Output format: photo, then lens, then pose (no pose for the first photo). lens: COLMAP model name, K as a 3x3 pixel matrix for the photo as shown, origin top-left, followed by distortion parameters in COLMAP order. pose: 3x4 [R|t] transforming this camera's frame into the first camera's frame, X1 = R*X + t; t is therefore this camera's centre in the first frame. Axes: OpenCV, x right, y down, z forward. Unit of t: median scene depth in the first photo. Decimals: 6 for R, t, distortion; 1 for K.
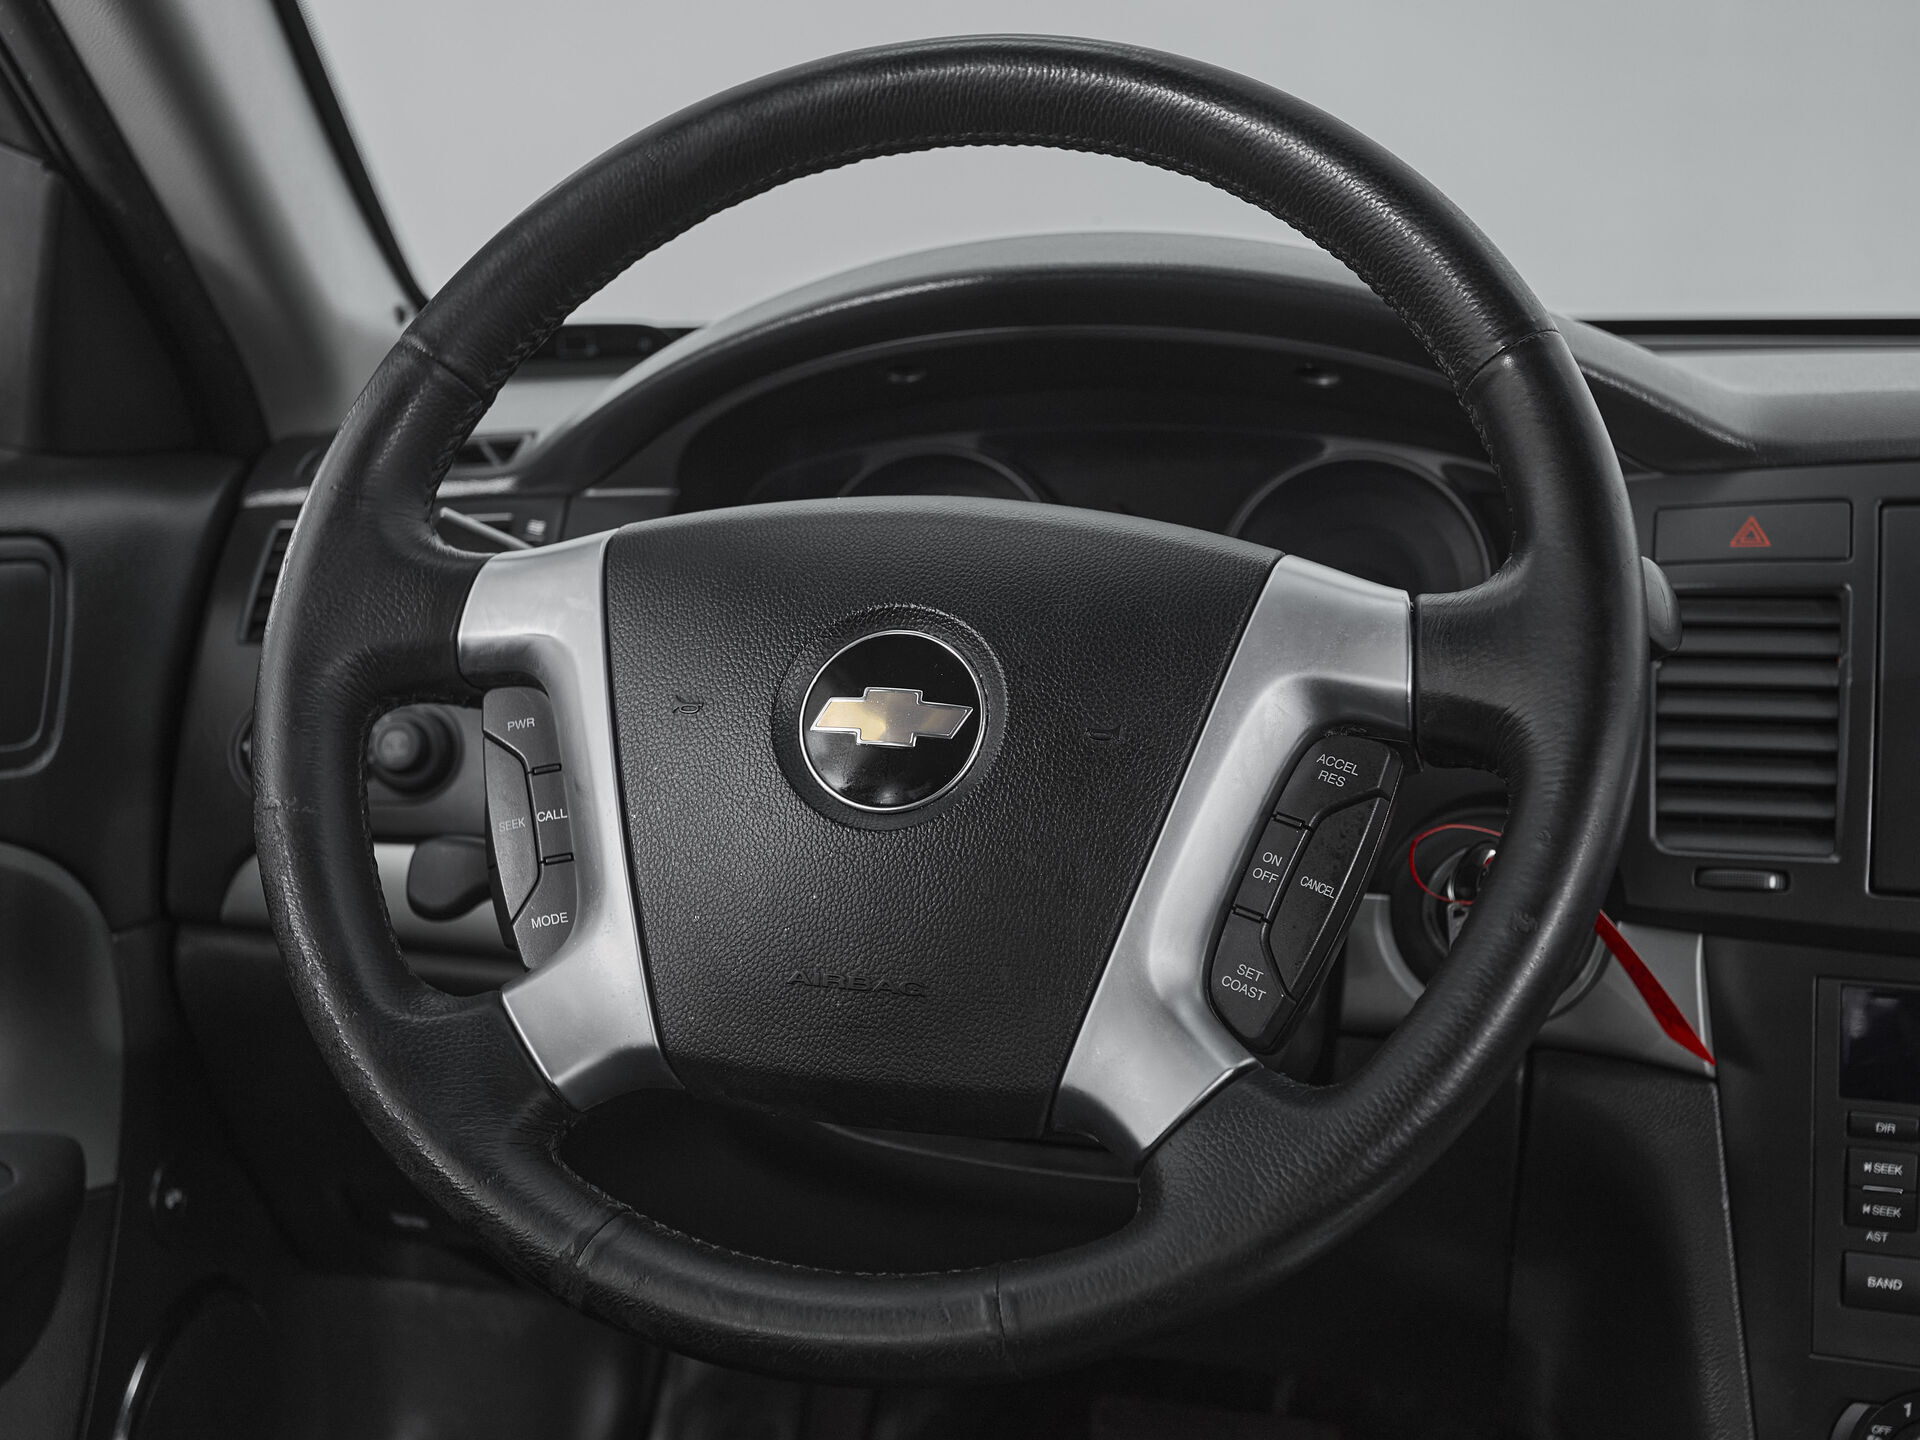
lens RADIAL K [[2559.9, 0, 828.4], [0, 2559.9, 734.7], [0, 0, 1]] dist [0.033791, 0.052946]
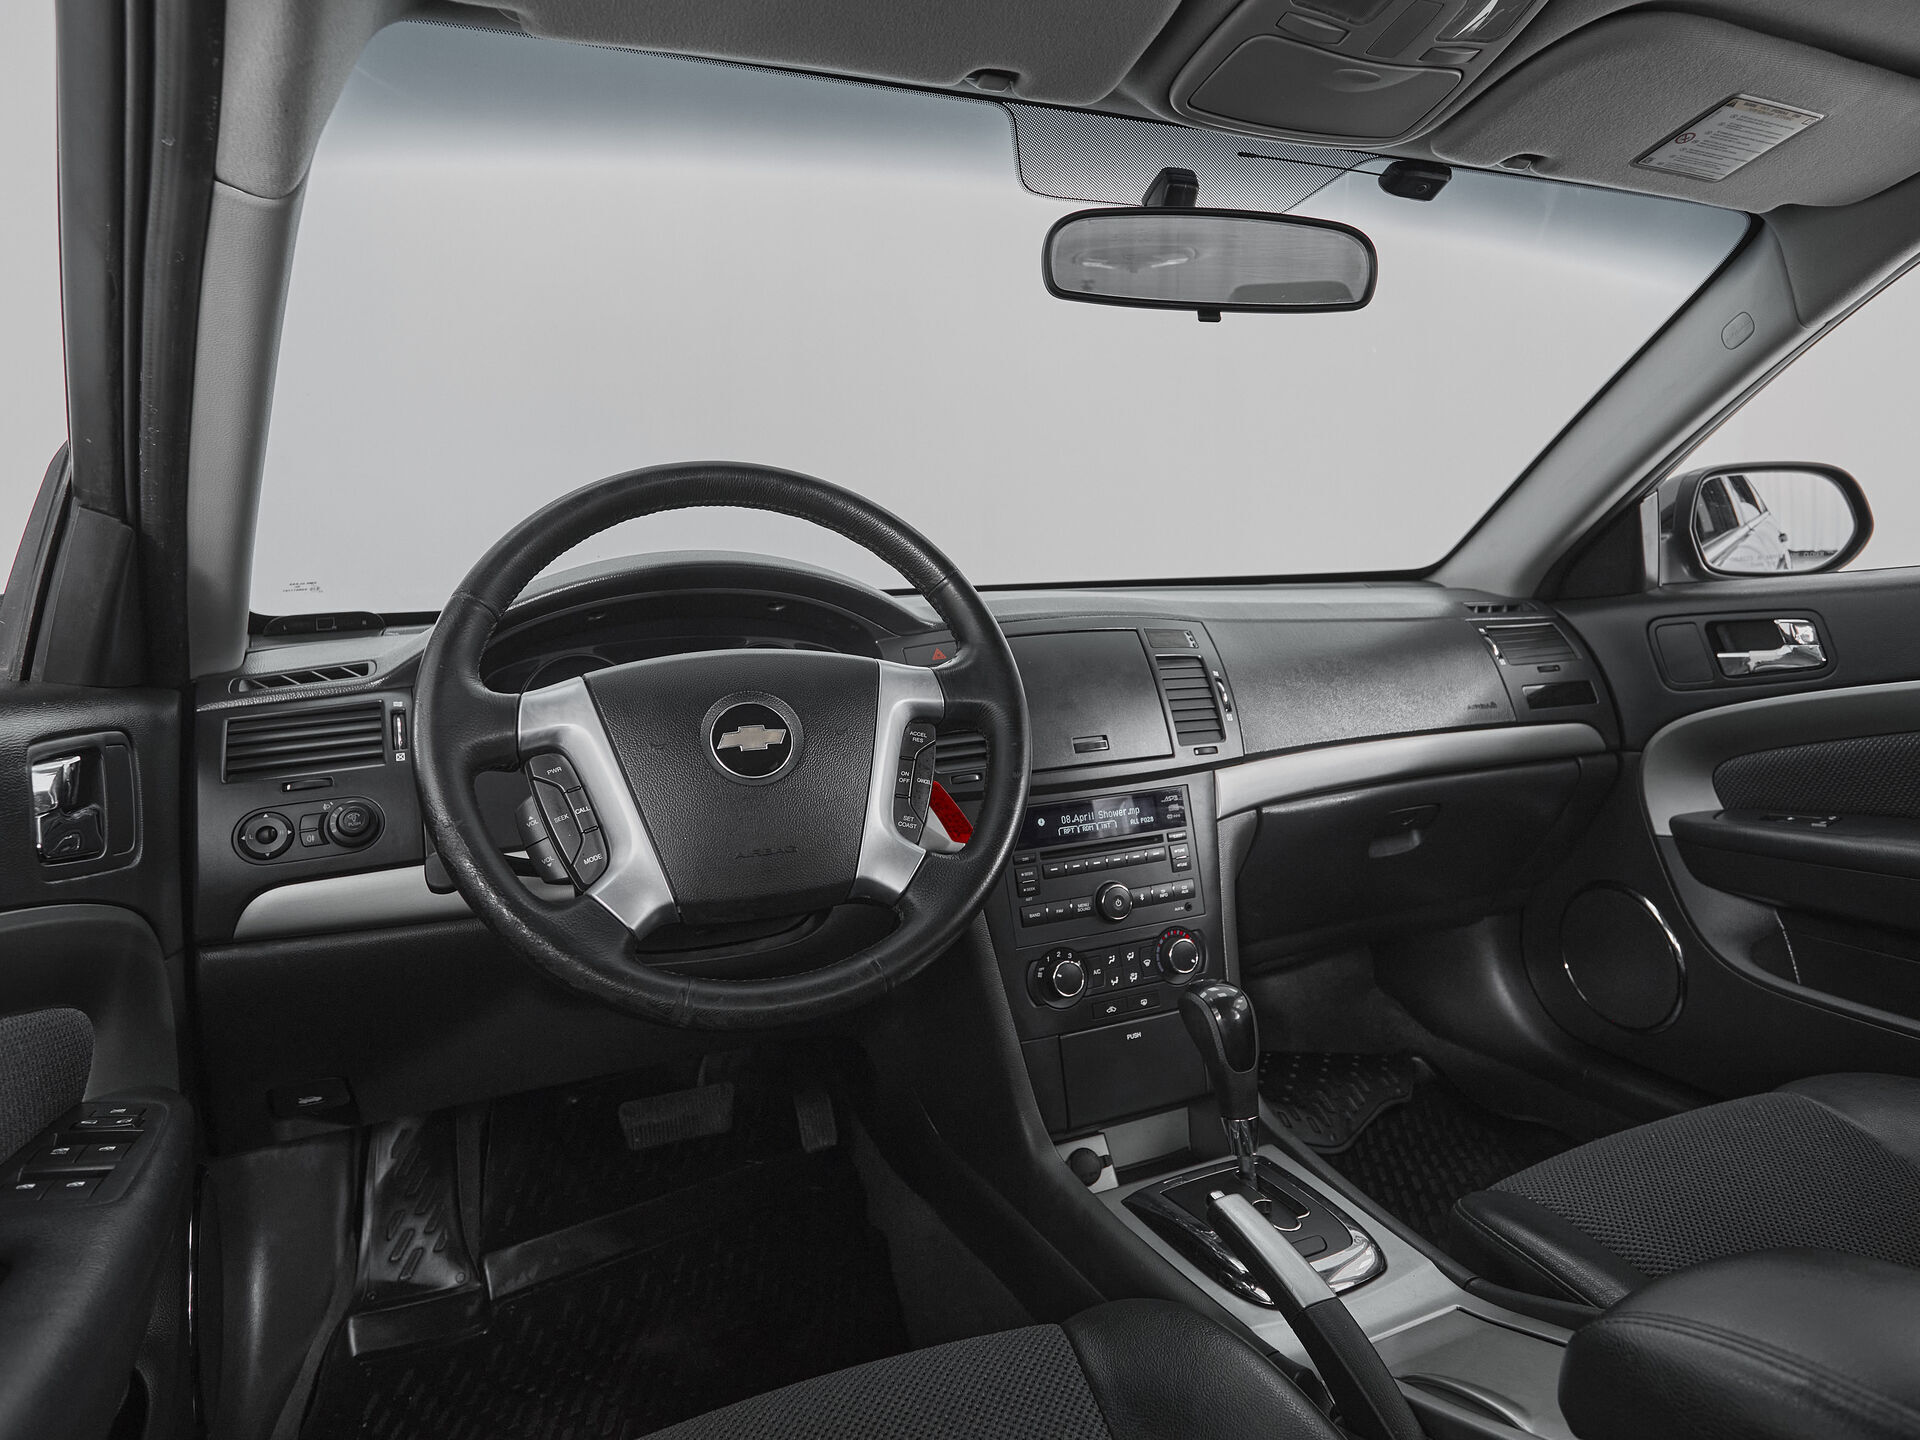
lens RADIAL K [[1153.9, 0, 957.2], [0, 1153.9, 640.2], [0, 0, 1]] dist [-0.000145, -0.000358]
pose [[0.769054, -0.057188, 0.636620, -0.466621], [0.157447, 0.982250, -0.101963, 0.039607], [-0.619489, 0.178649, 0.764407, 0.060635]]
